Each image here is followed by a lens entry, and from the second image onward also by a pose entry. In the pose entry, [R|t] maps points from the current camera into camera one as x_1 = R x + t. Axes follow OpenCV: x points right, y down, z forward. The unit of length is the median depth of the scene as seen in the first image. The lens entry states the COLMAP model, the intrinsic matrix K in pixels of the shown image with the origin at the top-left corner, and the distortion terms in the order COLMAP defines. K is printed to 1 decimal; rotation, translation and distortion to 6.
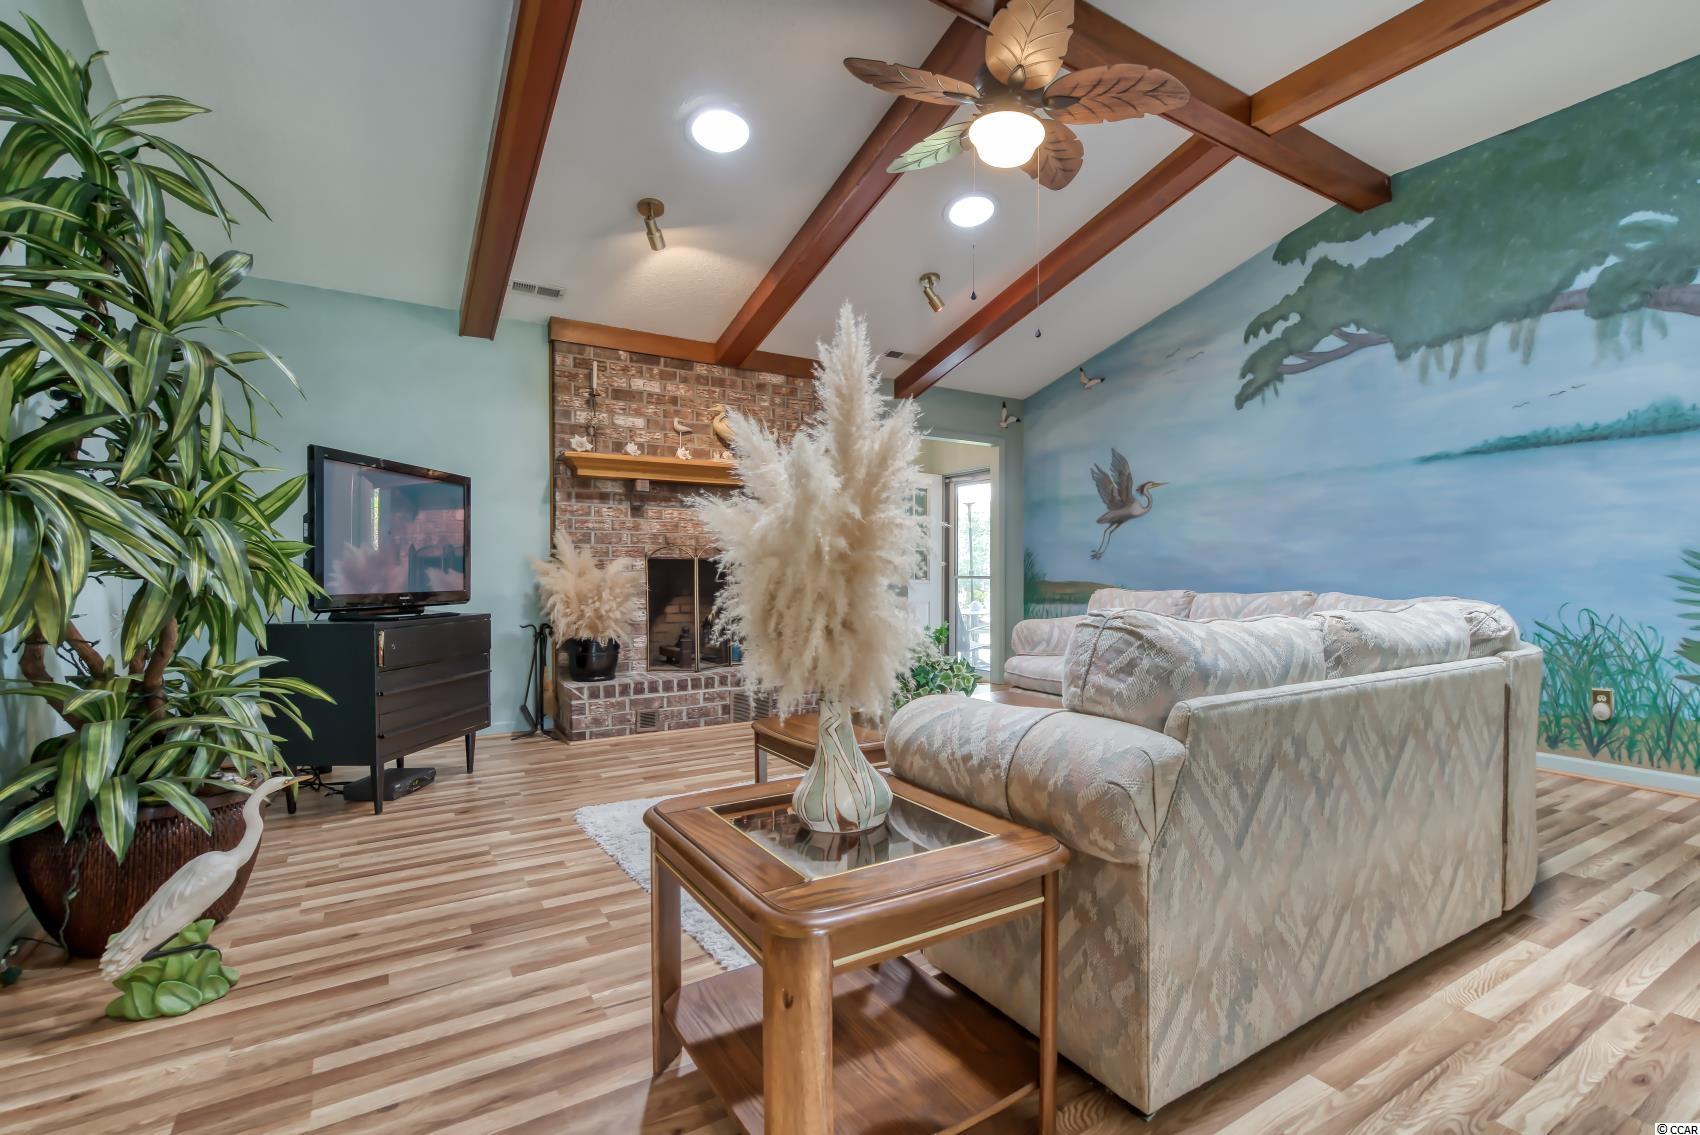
lens RADIAL K [[795.5, 0, 853.3], [0, 795.5, 572.4], [0, 0, 1]] dist [0.000394, -0.000083]
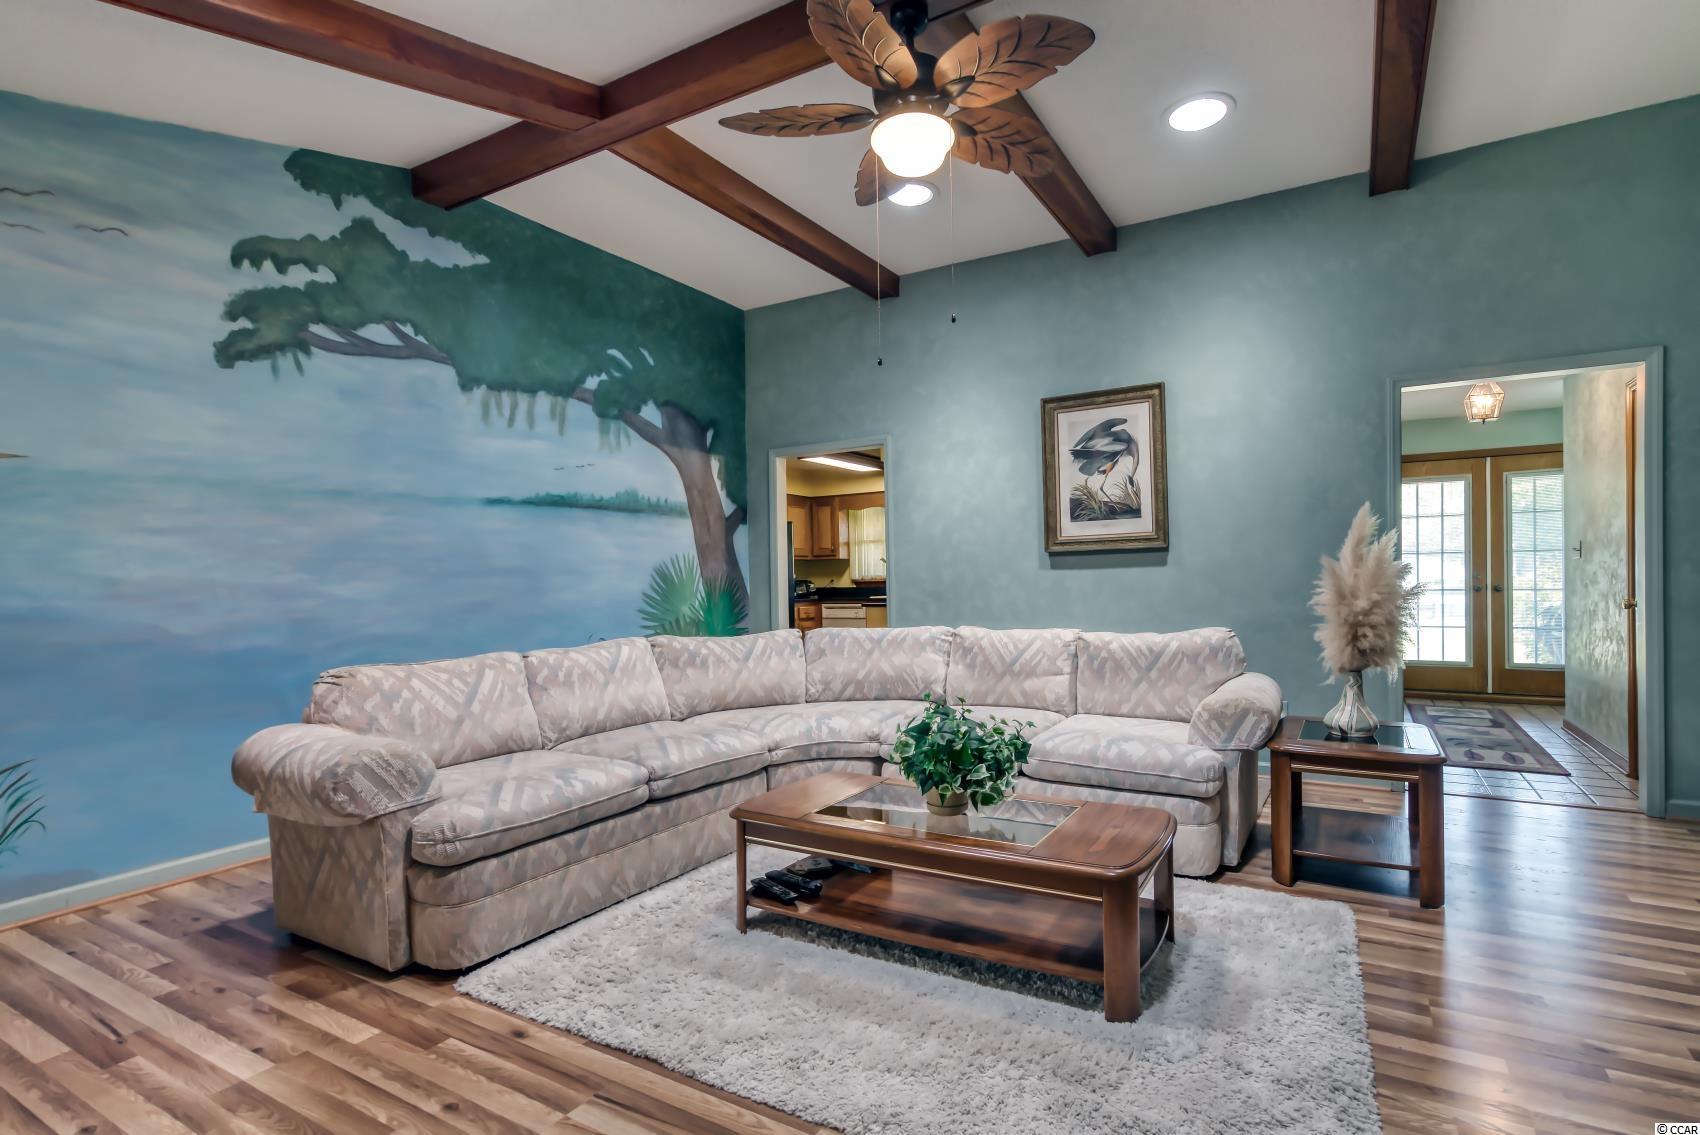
lens RADIAL K [[795.5, 0, 852.6], [0, 795.5, 573.4], [0, 0, 1]] dist [0.000394, -0.000083]
pose [[-0.473448, 0.006812, 0.880796, -0.308961], [0.018135, 0.999834, 0.002015, -0.040700], [-0.880635, 0.016927, -0.473493, 0.929327]]
